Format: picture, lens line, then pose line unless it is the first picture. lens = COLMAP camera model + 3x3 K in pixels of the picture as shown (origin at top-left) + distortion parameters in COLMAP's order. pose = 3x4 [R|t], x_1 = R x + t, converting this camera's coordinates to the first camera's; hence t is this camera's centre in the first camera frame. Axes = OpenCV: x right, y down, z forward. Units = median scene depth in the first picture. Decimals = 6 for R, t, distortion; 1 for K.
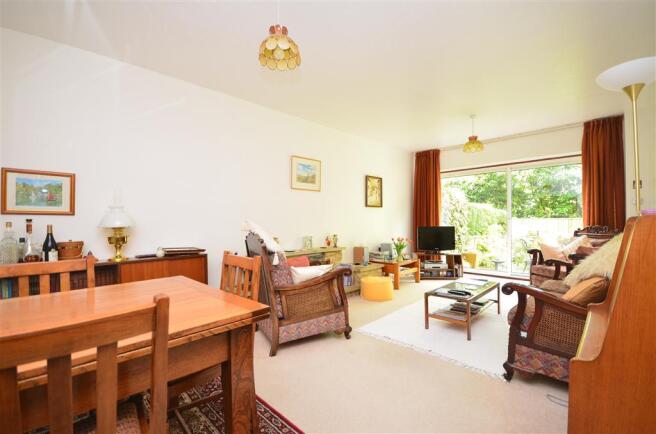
lens RADIAL K [[286.3, 0, 328.0], [0, 286.3, 217.0], [0, 0, 1]] dist [0.001220, 0.000187]
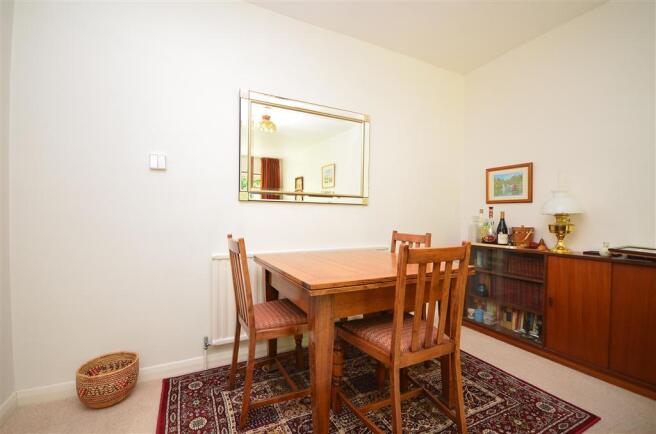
lens RADIAL K [[286.3, 0, 328.0], [0, 286.3, 217.0], [0, 0, 1]] dist [0.001220, 0.000187]
pose [[-0.315776, 0.010446, -0.948776, 0.333190], [0.019964, 0.999791, 0.004364, 0.027867], [0.948624, -0.017563, -0.315919, 0.634037]]
